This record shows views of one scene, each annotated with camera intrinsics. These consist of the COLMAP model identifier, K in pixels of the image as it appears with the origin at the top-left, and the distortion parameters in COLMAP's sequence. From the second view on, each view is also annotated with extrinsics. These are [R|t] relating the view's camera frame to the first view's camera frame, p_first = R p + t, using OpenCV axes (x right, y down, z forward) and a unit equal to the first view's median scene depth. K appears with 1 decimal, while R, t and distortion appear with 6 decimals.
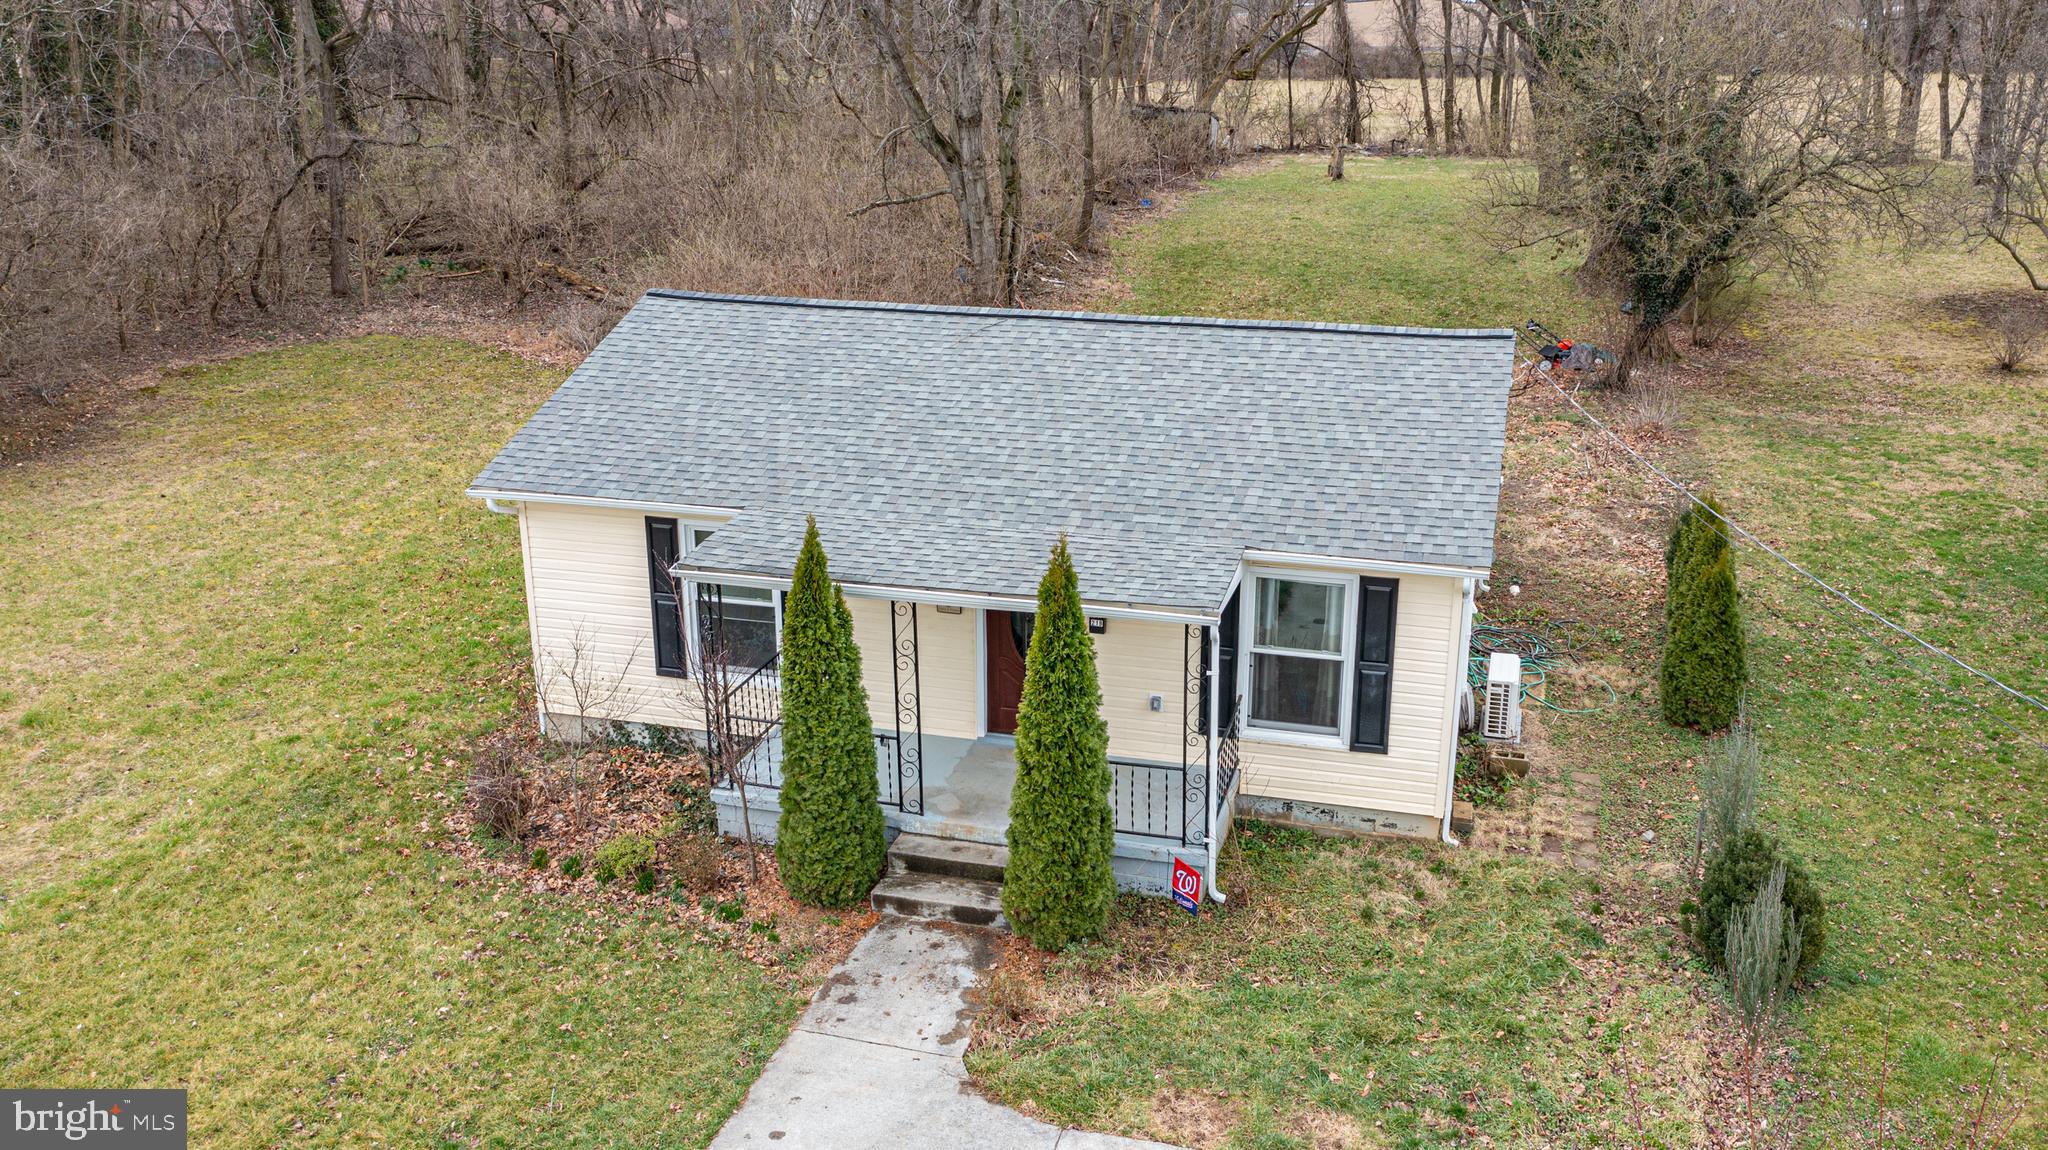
lens RADIAL K [[1681.3, 0, 1028.1], [0, 1681.3, 583.7], [0, 0, 1]] dist [-0.004146, 0.003632]
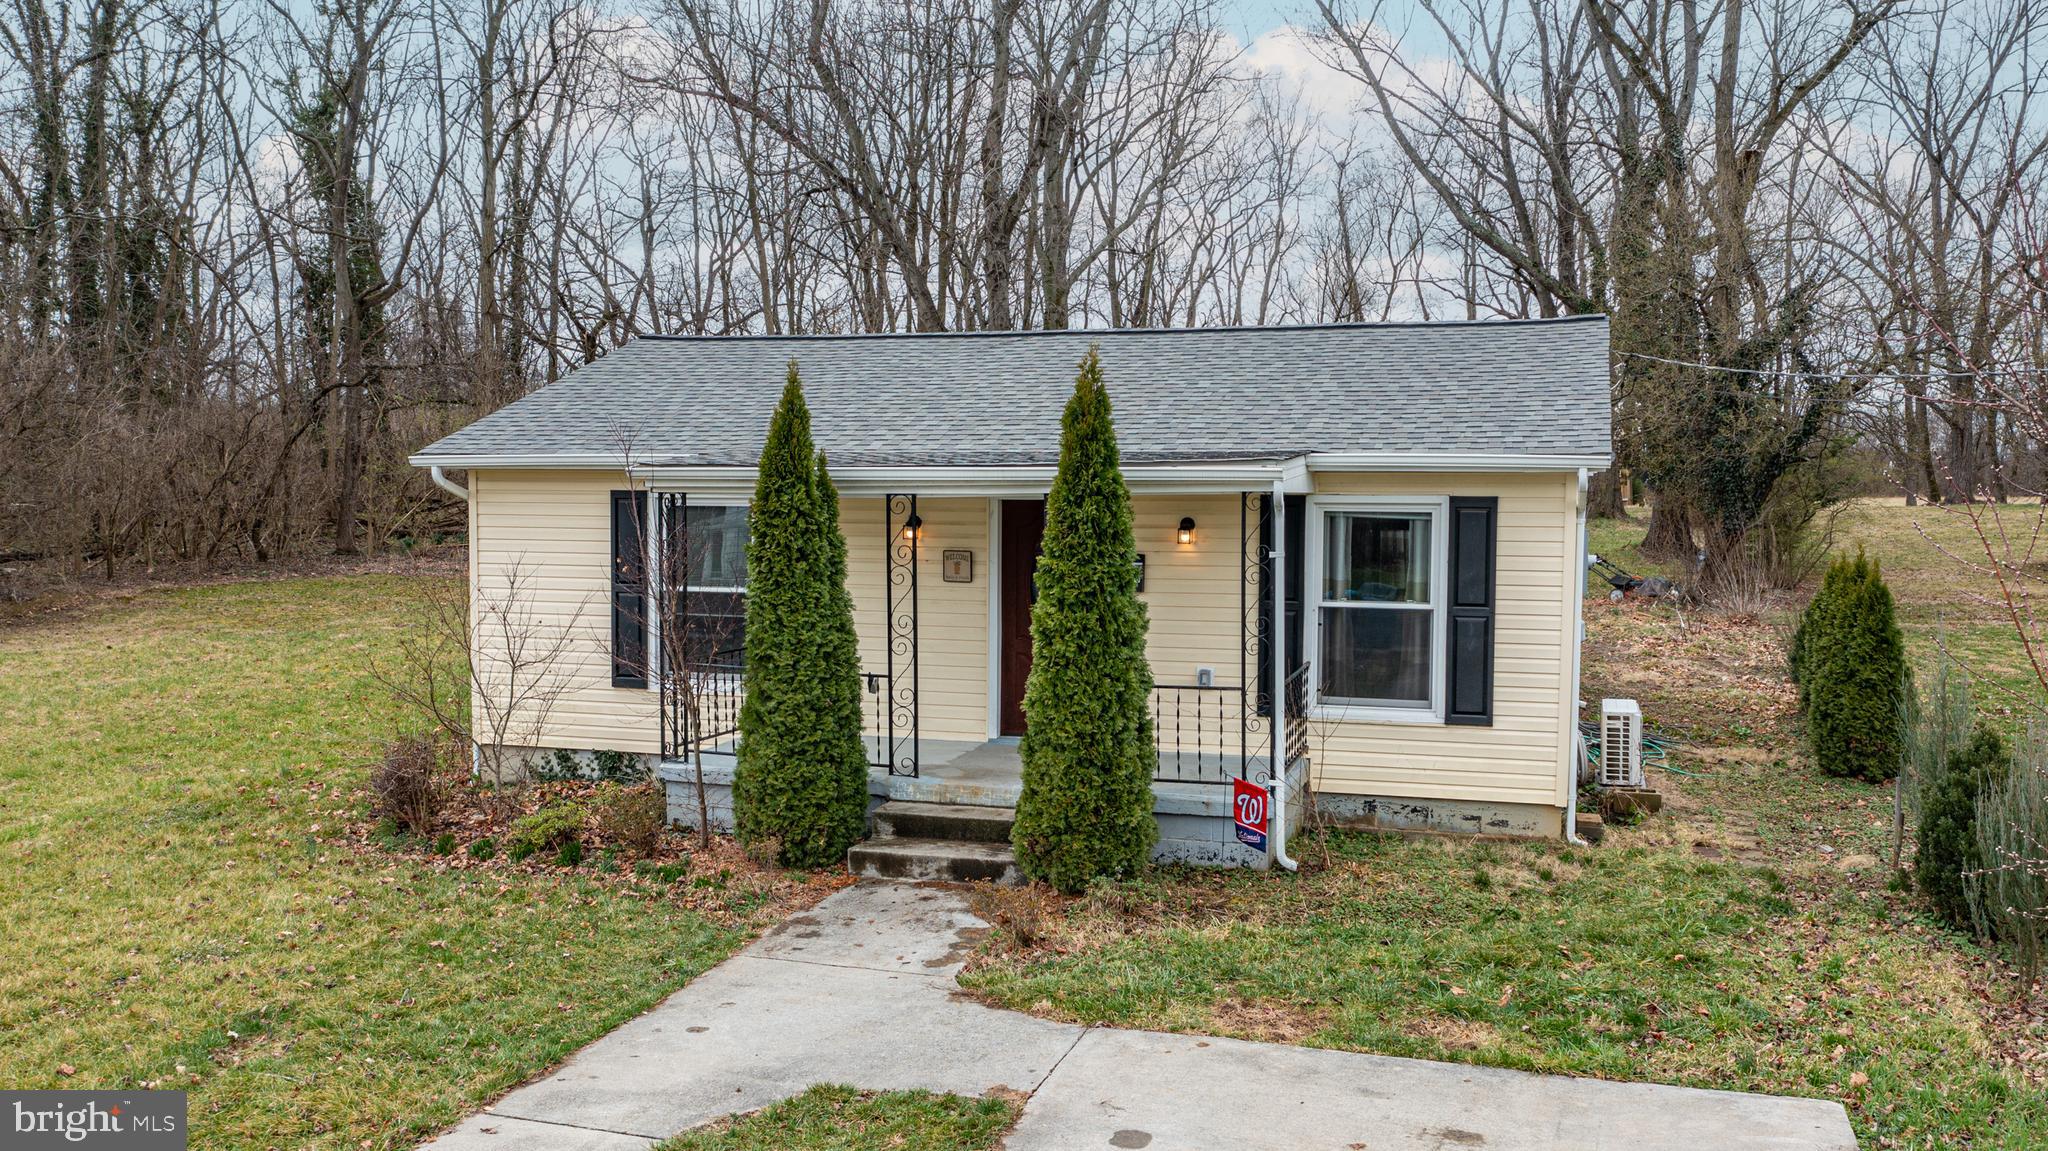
lens RADIAL K [[1708.4, 0, 1007.3], [0, 1708.4, 610.1], [0, 0, 1]] dist [-0.001179, -0.001420]
pose [[0.999456, 0.010875, -0.031136, 0.005253], [-0.018286, 0.968399, -0.248734, 0.267462], [0.027447, 0.249168, 0.968071, 0.190613]]
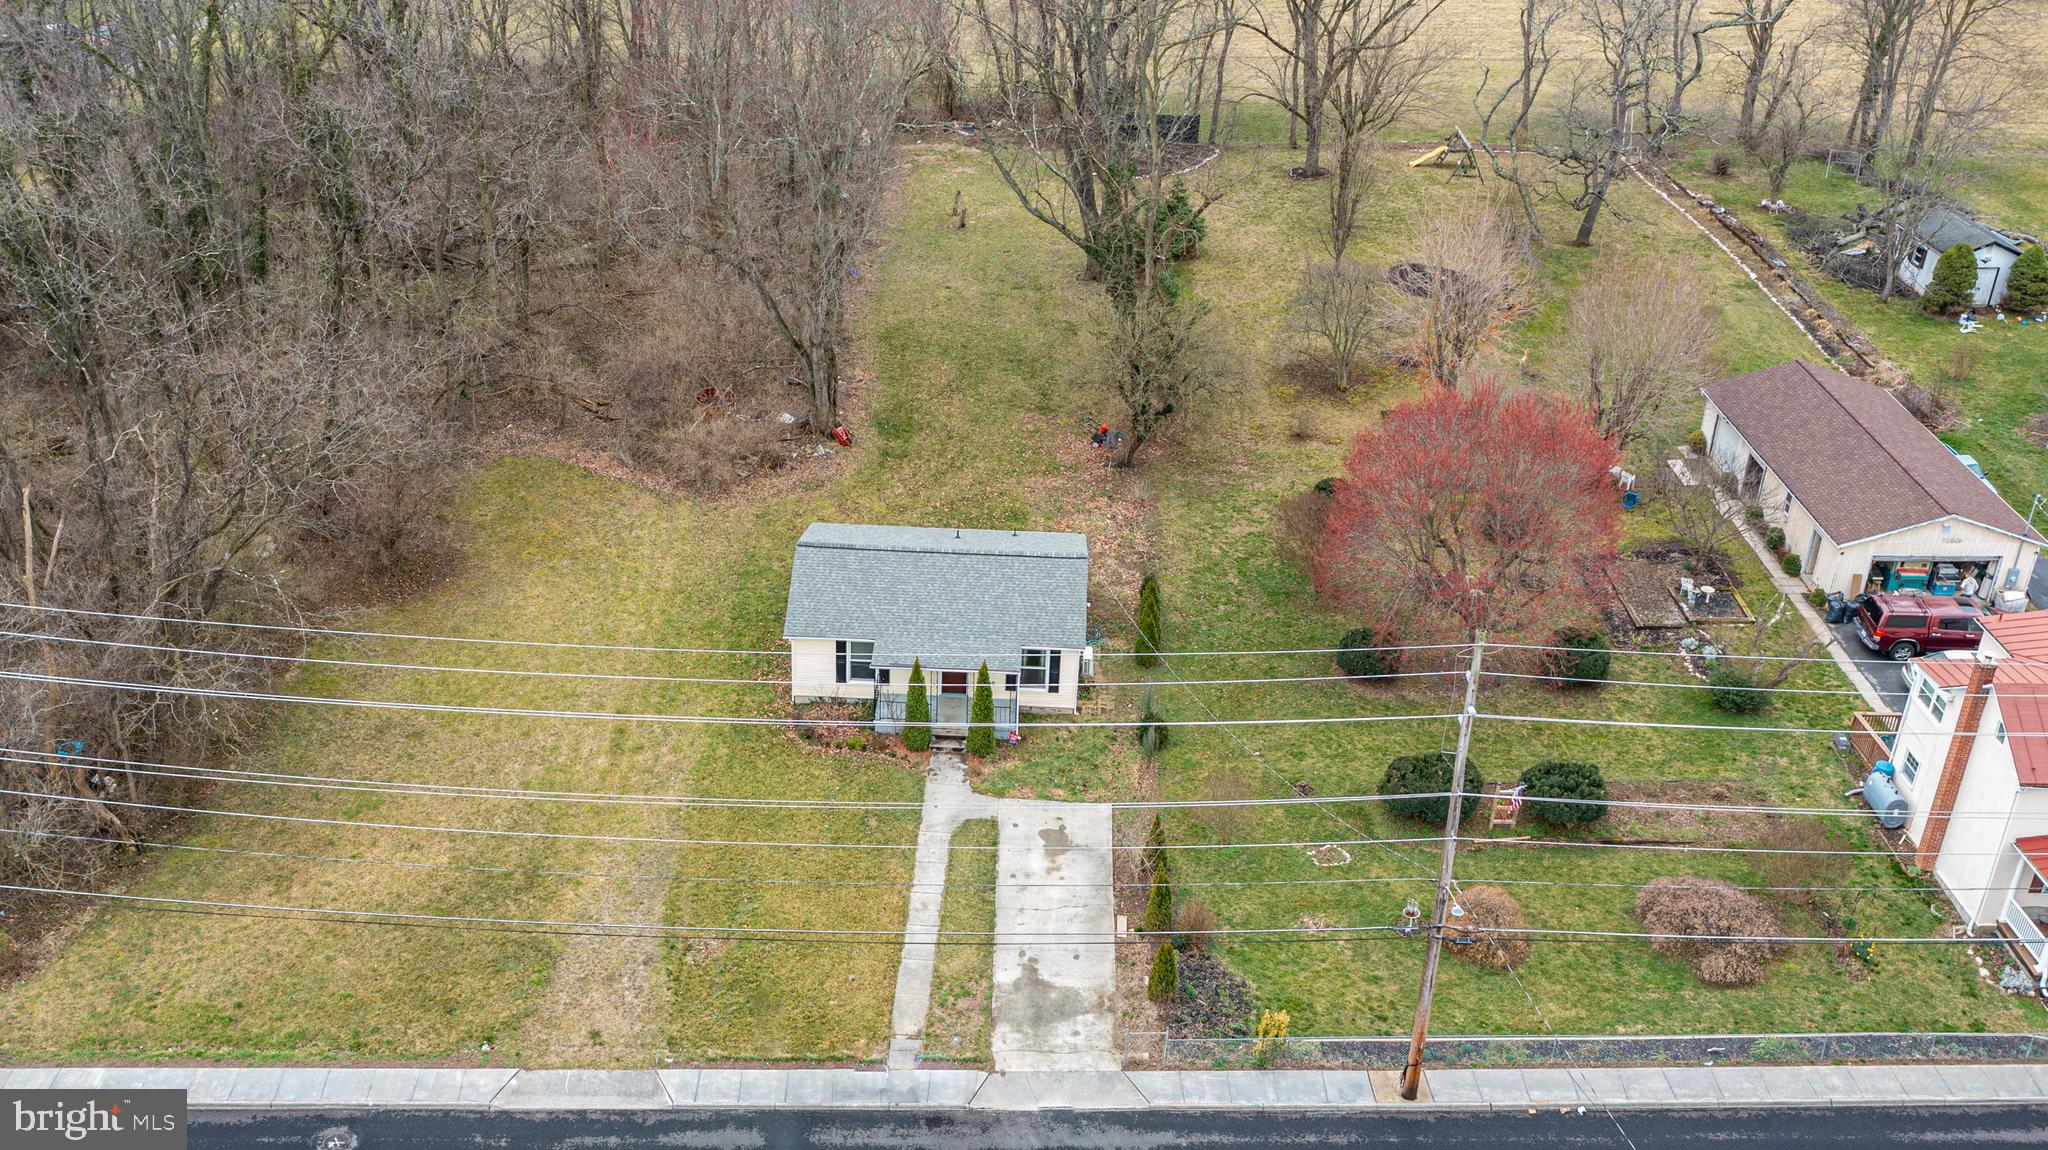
lens RADIAL K [[1782.3, 0, 937.4], [0, 1782.3, 514.2], [0, 0, 1]] dist [-0.006227, 0.001409]
pose [[0.977230, -0.073401, 0.199083, -0.811194], [0.048656, 0.990778, 0.126458, -0.812033], [-0.206529, -0.113892, 0.971789, -2.745037]]
